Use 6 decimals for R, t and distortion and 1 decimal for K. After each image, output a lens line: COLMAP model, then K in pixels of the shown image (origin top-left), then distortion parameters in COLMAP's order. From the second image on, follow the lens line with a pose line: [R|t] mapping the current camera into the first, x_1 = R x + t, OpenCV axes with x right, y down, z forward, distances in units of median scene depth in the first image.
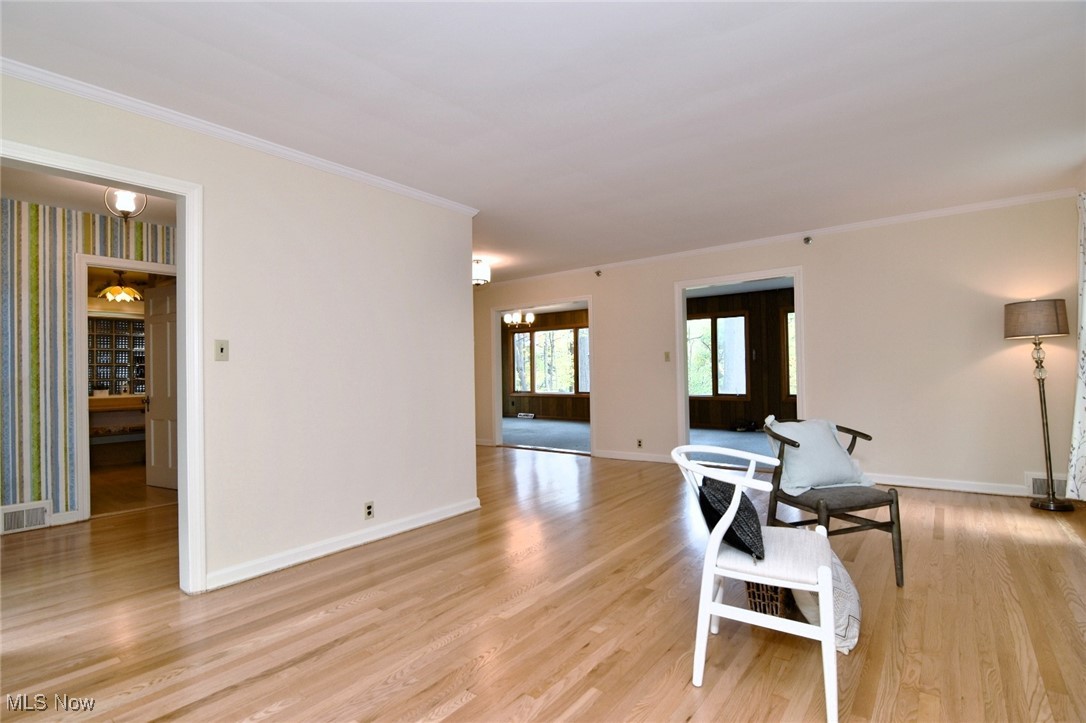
lens RADIAL K [[521.9, 0, 541.3], [0, 521.9, 364.4], [0, 0, 1]] dist [-0.018066, -0.008025]
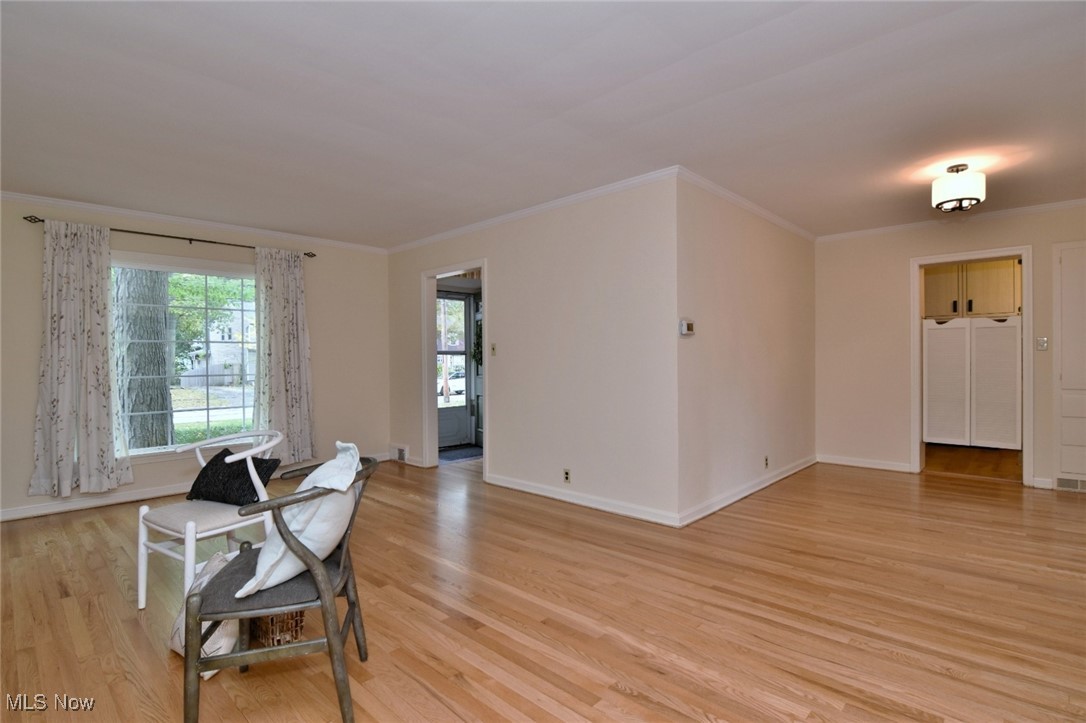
lens RADIAL K [[521.9, 0, 537.4], [0, 521.9, 360.2], [0, 0, 1]] dist [-0.018066, -0.008025]
pose [[-0.095296, 0.022798, -0.995188, 0.274791], [0.024385, 0.999491, 0.020562, -0.005171], [0.995150, -0.022309, -0.095803, 0.327667]]
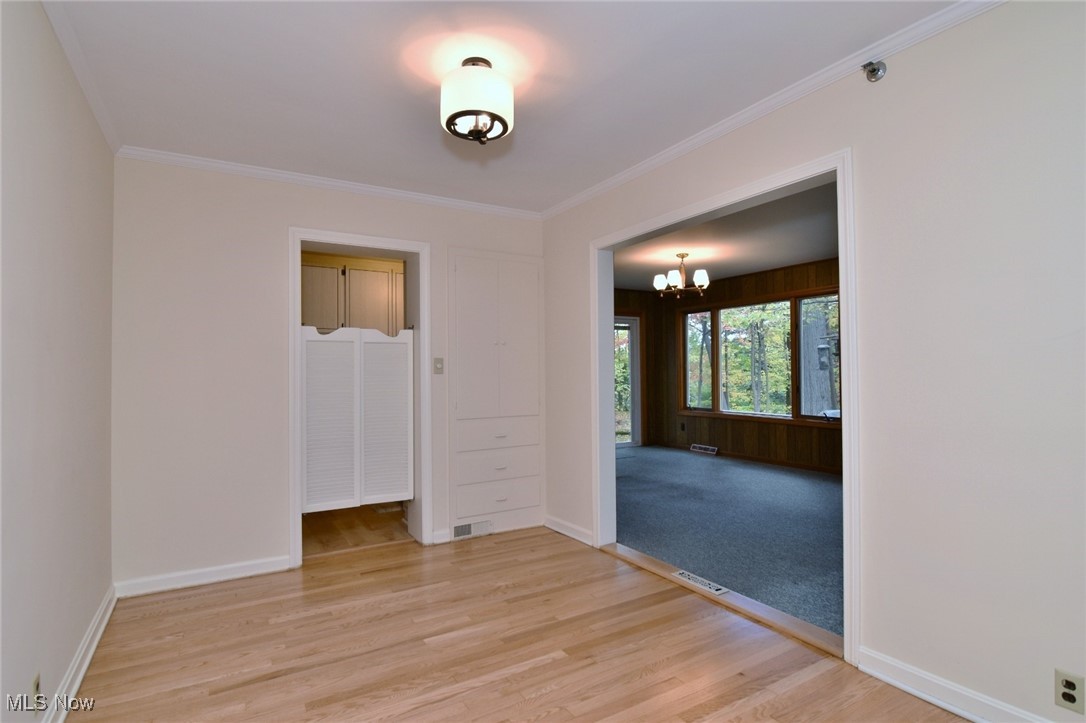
lens RADIAL K [[546.7, 0, 545.4], [0, 546.7, 362.9], [0, 0, 1]] dist [-0.005285, -0.000729]
pose [[0.934197, 0.003045, -0.356743, 0.026526], [-0.001935, 0.999992, 0.003467, -0.003179], [0.356751, -0.002548, 0.934196, 0.380943]]
